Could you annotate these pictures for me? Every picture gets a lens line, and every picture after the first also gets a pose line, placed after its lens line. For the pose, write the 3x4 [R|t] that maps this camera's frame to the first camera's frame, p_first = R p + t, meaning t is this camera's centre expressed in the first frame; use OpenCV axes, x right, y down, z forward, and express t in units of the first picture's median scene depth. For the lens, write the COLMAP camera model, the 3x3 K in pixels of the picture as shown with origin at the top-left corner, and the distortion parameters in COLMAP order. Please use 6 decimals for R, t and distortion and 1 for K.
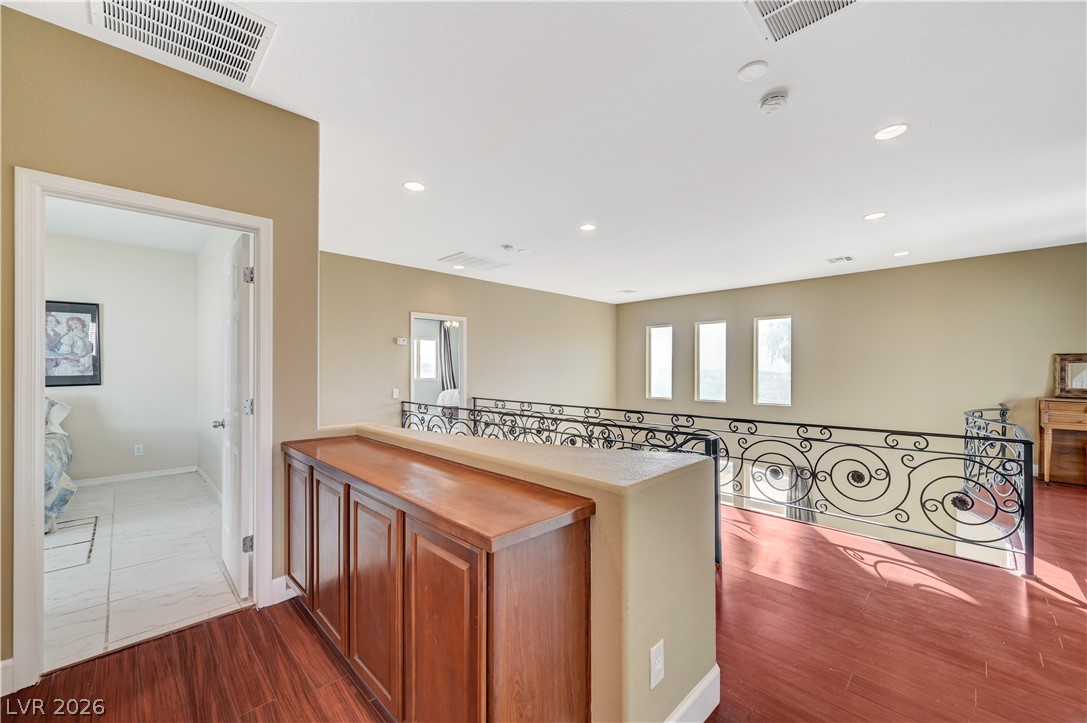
lens RADIAL K [[429.5, 0, 548.1], [0, 429.5, 365.1], [0, 0, 1]] dist [0.000612, -0.000307]
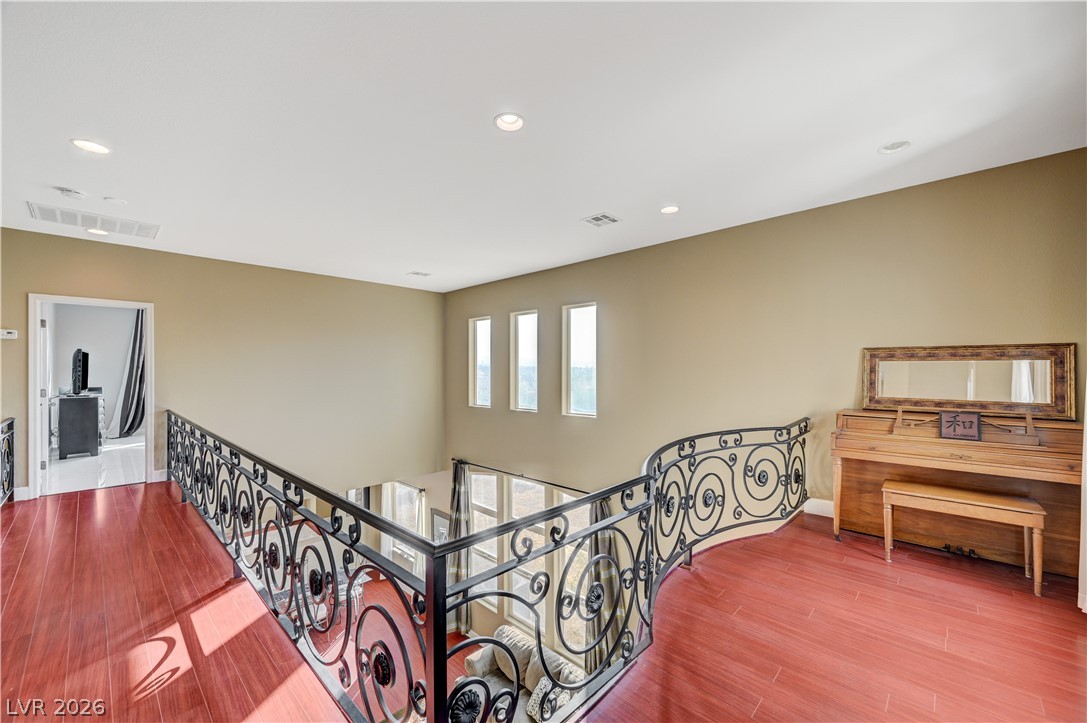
lens RADIAL K [[429.5, 0, 552.5], [0, 429.5, 367.3], [0, 0, 1]] dist [0.000612, -0.000307]
pose [[0.999210, -0.004434, 0.039487, 0.635609], [0.004258, 0.999981, 0.004535, -0.000355], [-0.039507, -0.004364, 0.999210, 0.310954]]
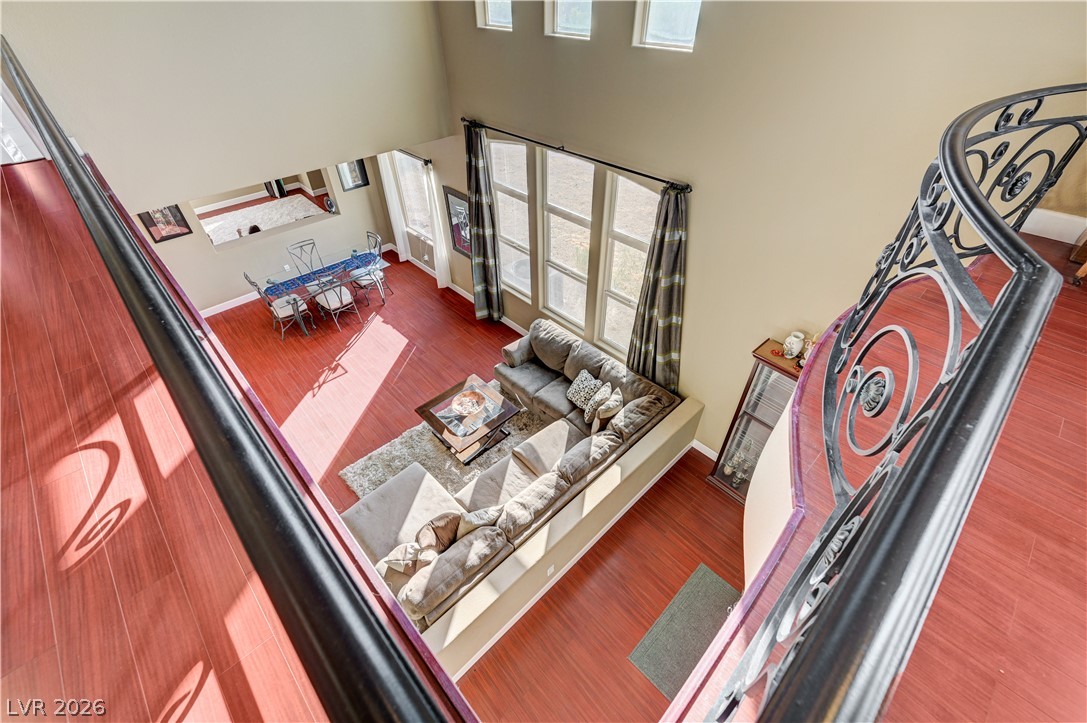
lens RADIAL K [[453.4, 0, 545.1], [0, 453.4, 363.0], [0, 0, 1]] dist [0.002481, -0.000384]
pose [[0.999863, 0.004067, -0.016025, 0.576607], [0.007670, 0.744548, 0.667525, 0.020617], [0.014646, -0.667557, 0.744415, 0.553456]]
